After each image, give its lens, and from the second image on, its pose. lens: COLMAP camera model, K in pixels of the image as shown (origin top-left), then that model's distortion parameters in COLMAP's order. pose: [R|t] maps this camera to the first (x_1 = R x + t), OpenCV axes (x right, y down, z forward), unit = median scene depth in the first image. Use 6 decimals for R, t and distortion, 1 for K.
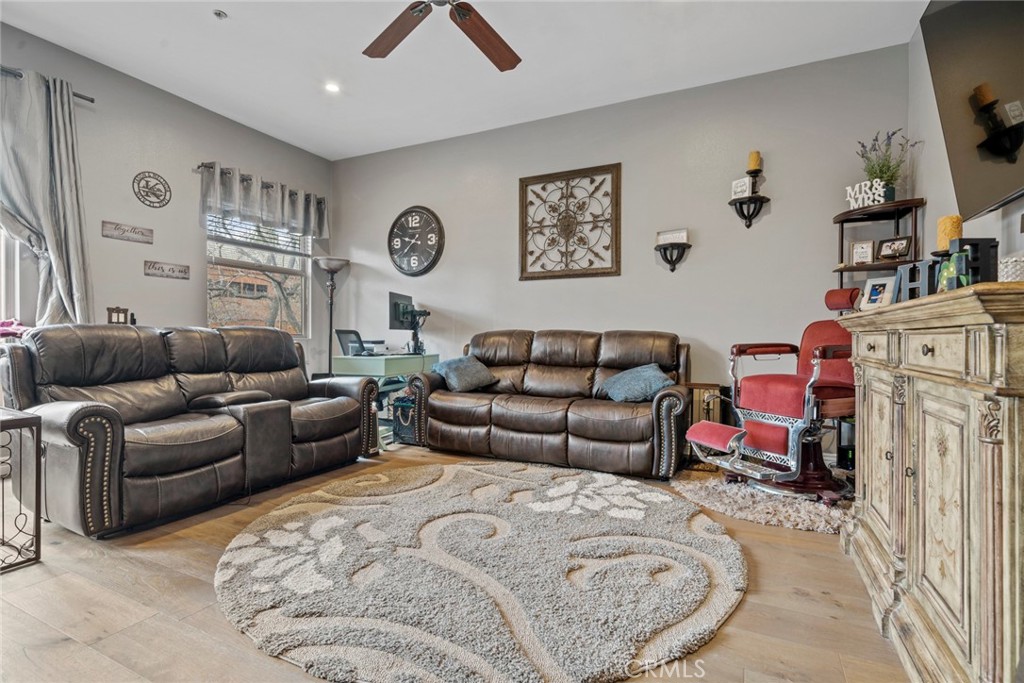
lens RADIAL K [[485.2, 0, 512.0], [0, 485.2, 341.5], [0, 0, 1]] dist [0.013963, 0.000009]
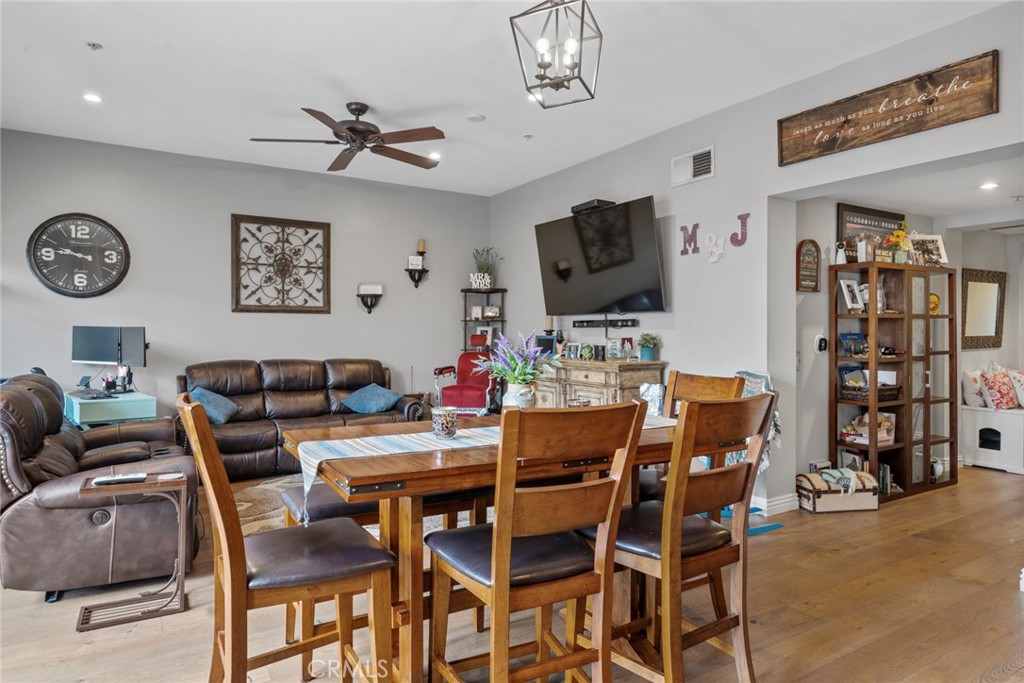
lens RADIAL K [[626.9, 0, 512.0], [0, 626.9, 341.5], [0, 0, 1]] dist [-0.002879, -0.002254]
pose [[0.534865, -0.017023, 0.844766, -0.874960], [0.007723, 0.999854, 0.015258, -0.085447], [-0.844902, -0.001637, 0.534918, -0.245426]]
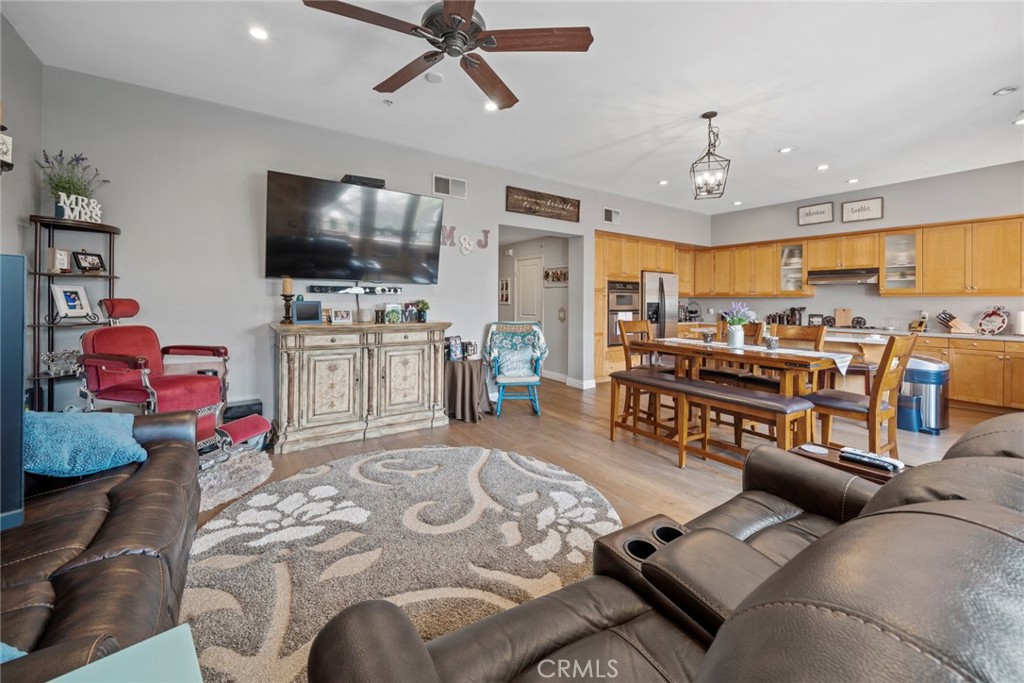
lens RADIAL K [[418.4, 0, 514.6], [0, 418.4, 298.2], [0, 0, 1]] dist [0.000014, -0.000047]
pose [[-0.872867, -0.008129, 0.487891, -0.421420], [-0.010172, 0.999947, -0.001538, -0.085276], [-0.487853, -0.006305, -0.872903, 1.014320]]
